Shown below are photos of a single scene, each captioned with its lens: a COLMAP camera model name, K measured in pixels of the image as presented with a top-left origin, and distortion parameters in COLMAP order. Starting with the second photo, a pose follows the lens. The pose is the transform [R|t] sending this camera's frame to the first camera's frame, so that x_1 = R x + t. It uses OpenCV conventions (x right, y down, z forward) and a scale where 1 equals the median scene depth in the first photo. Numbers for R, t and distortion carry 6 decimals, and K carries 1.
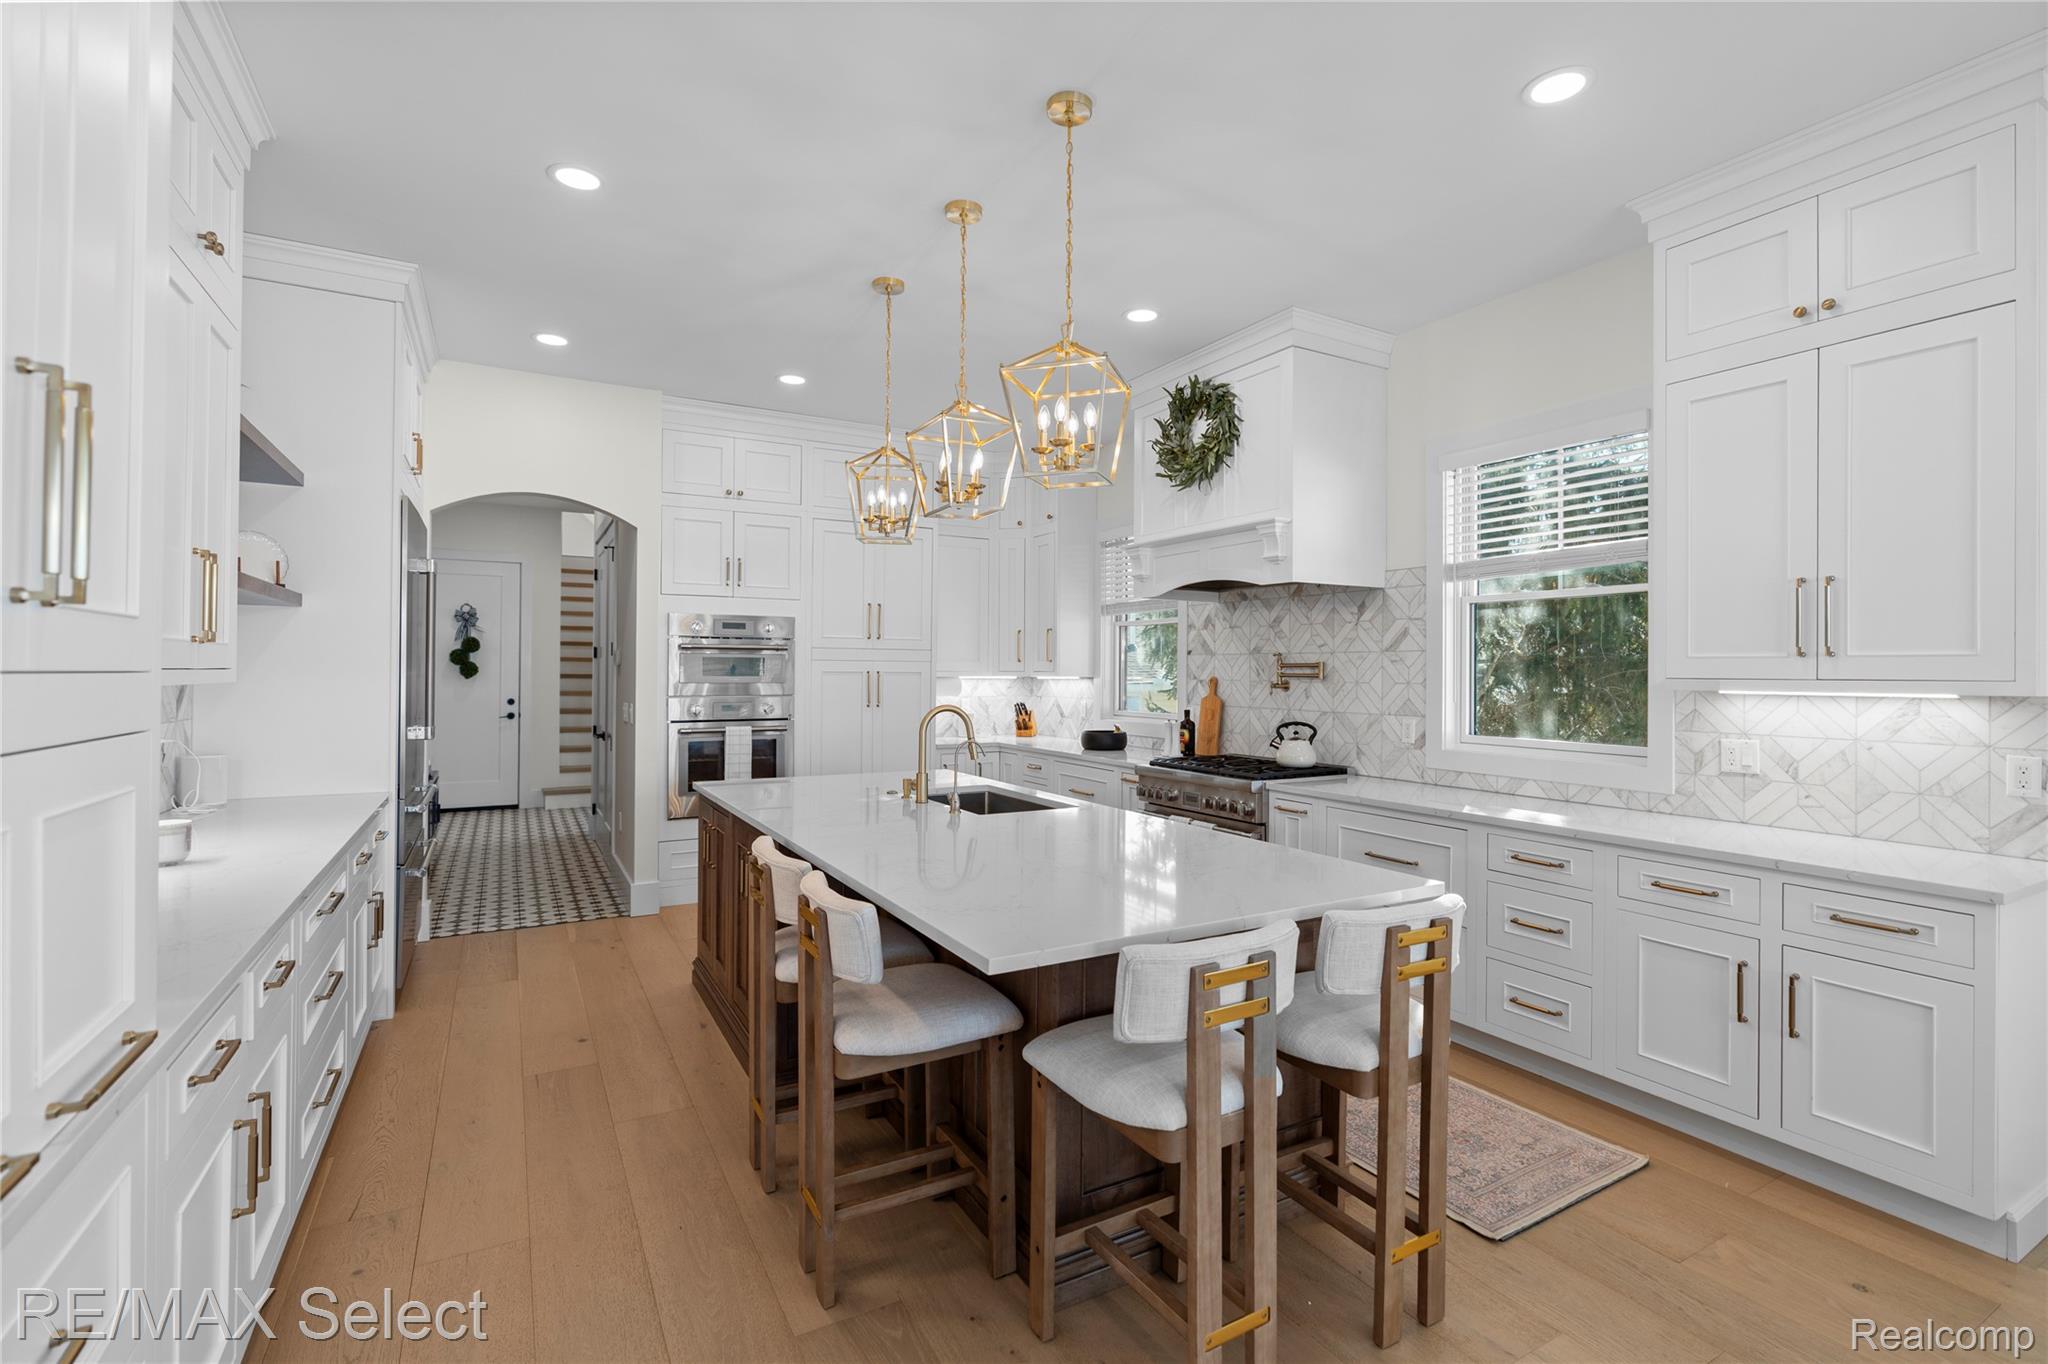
lens RADIAL K [[934.9, 0, 1024.0], [0, 934.9, 682.0], [0, 0, 1]] dist [-0.009395, 0.000981]
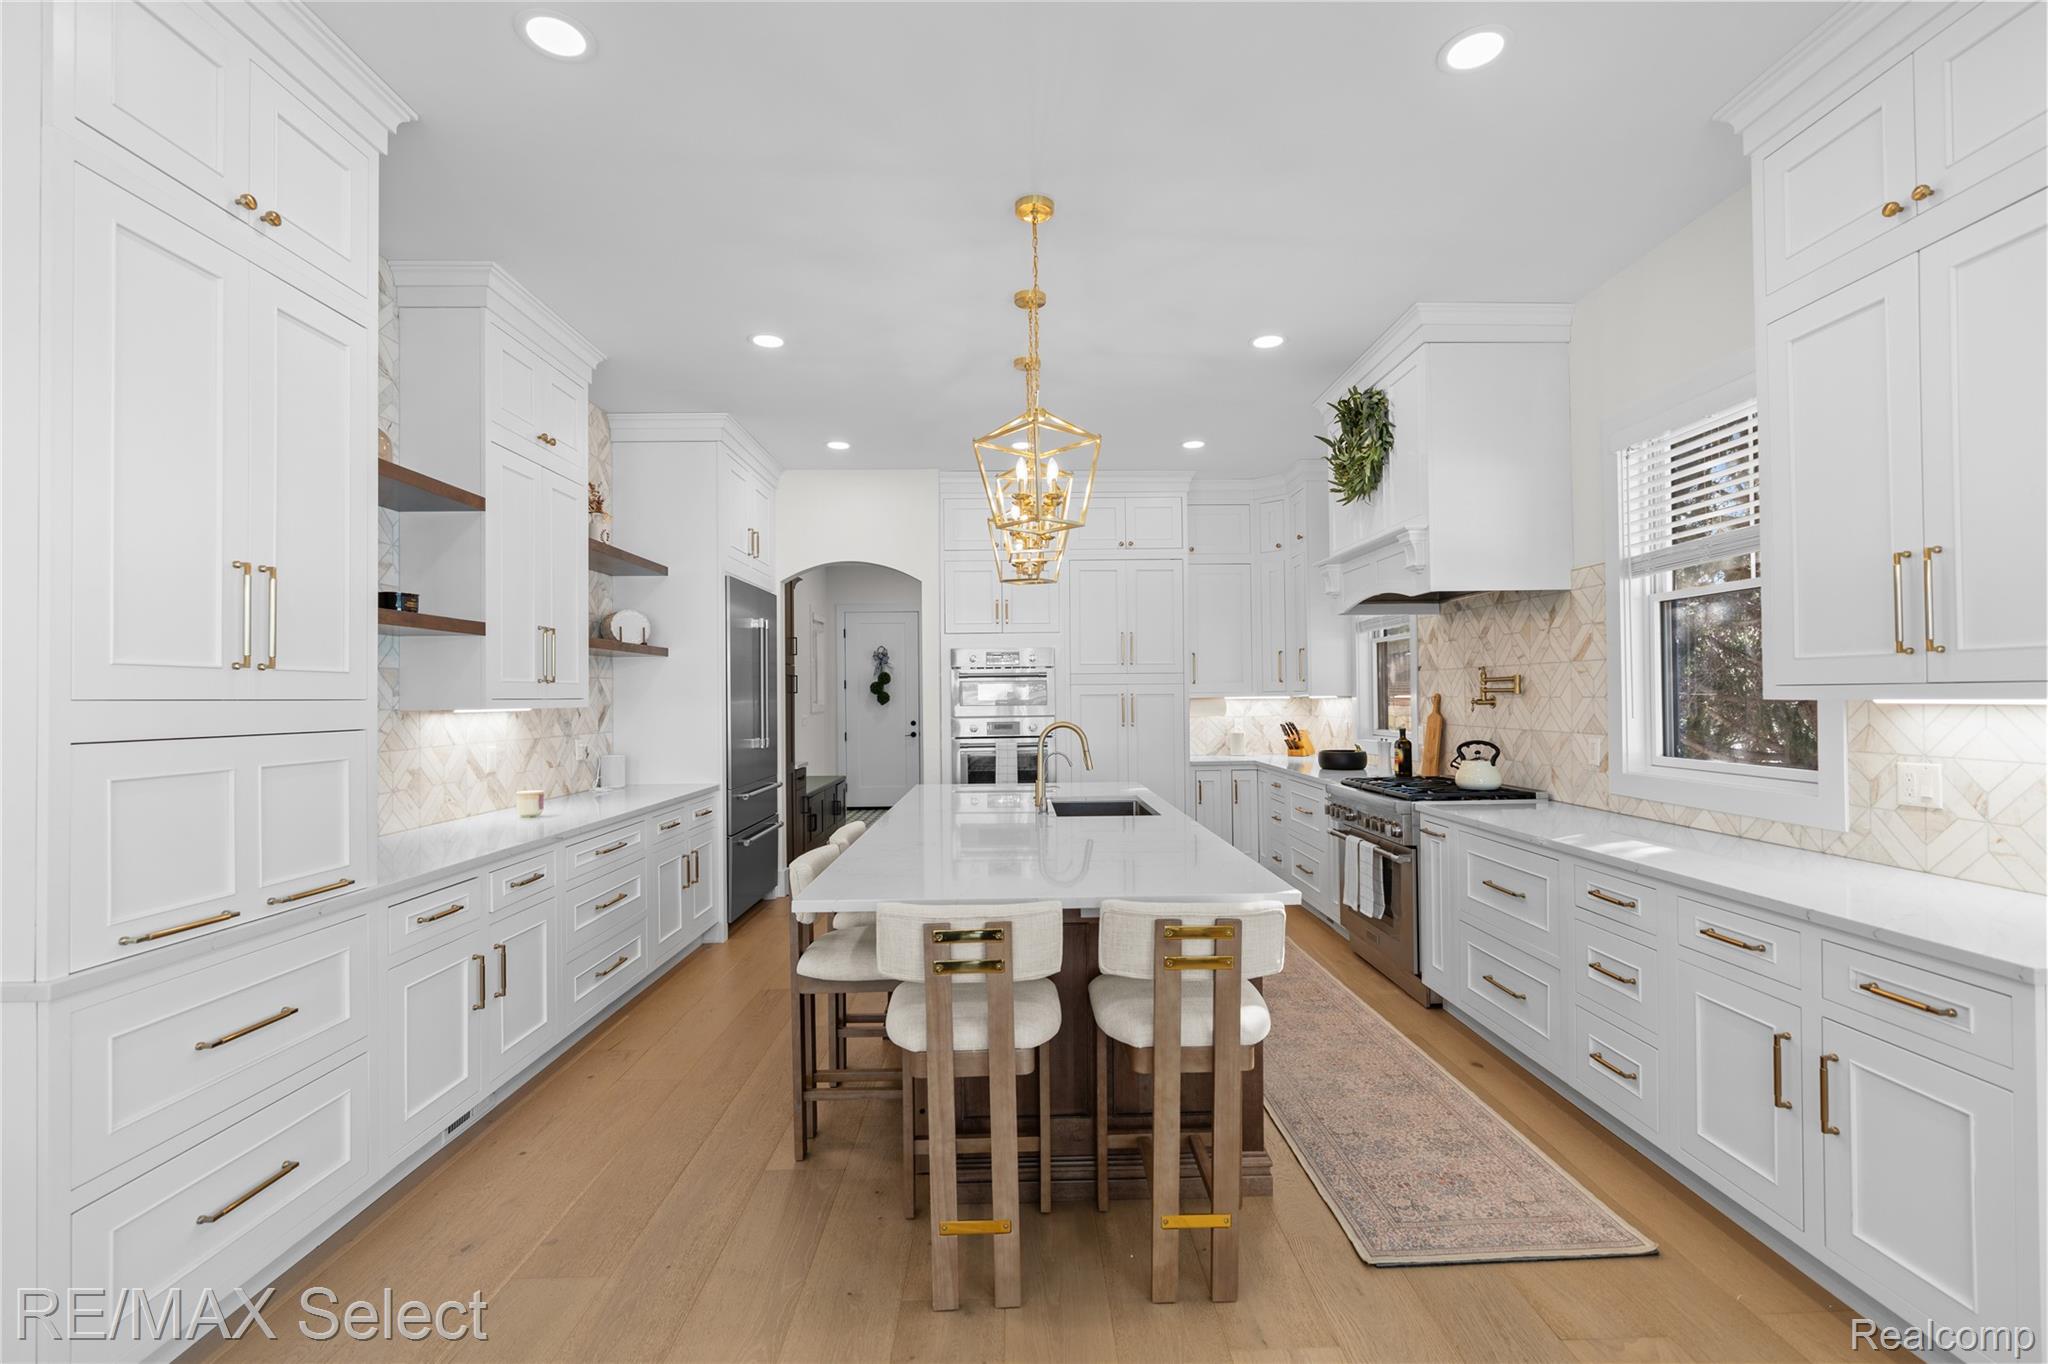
lens RADIAL K [[910.3, 0, 1020.8], [0, 910.3, 707.0], [0, 0, 1]] dist [-0.010532, 0.000320]
pose [[0.878182, -0.010222, -0.478217, 0.344524], [0.010767, 0.999941, -0.001601, 0.006408], [0.478205, -0.003743, 0.878240, -0.004870]]
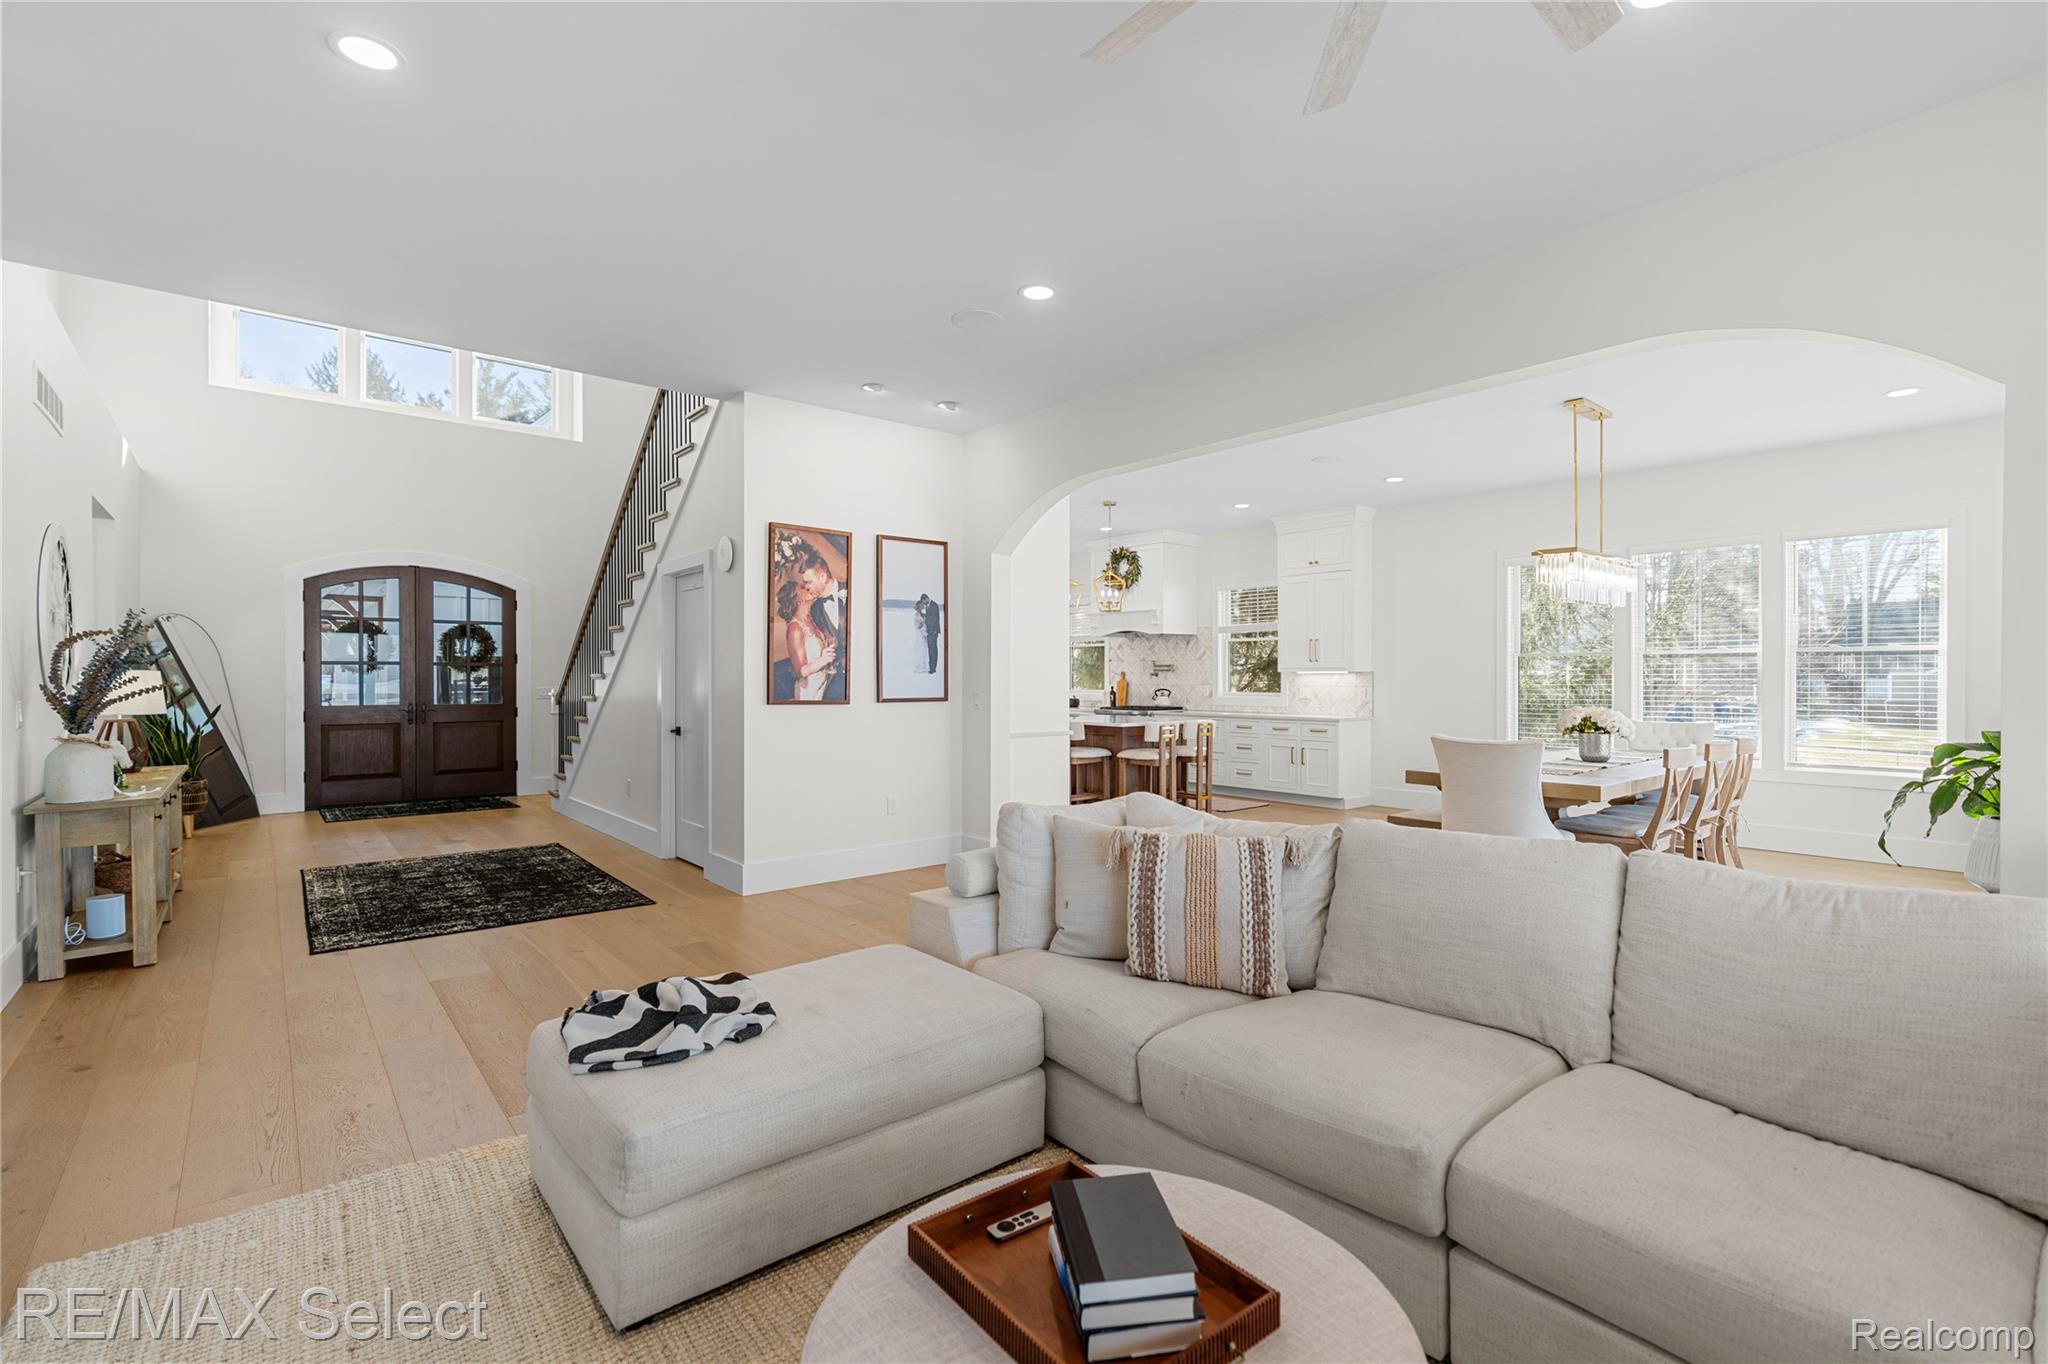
lens RADIAL K [[934.9, 0, 1024.0], [0, 934.9, 682.0], [0, 0, 1]] dist [-0.009395, 0.000981]
pose [[0.982459, -0.005145, 0.186410, -0.555022], [0.006173, 0.999969, -0.004933, 0.037224], [-0.186379, 0.005997, 0.982460, -1.422734]]
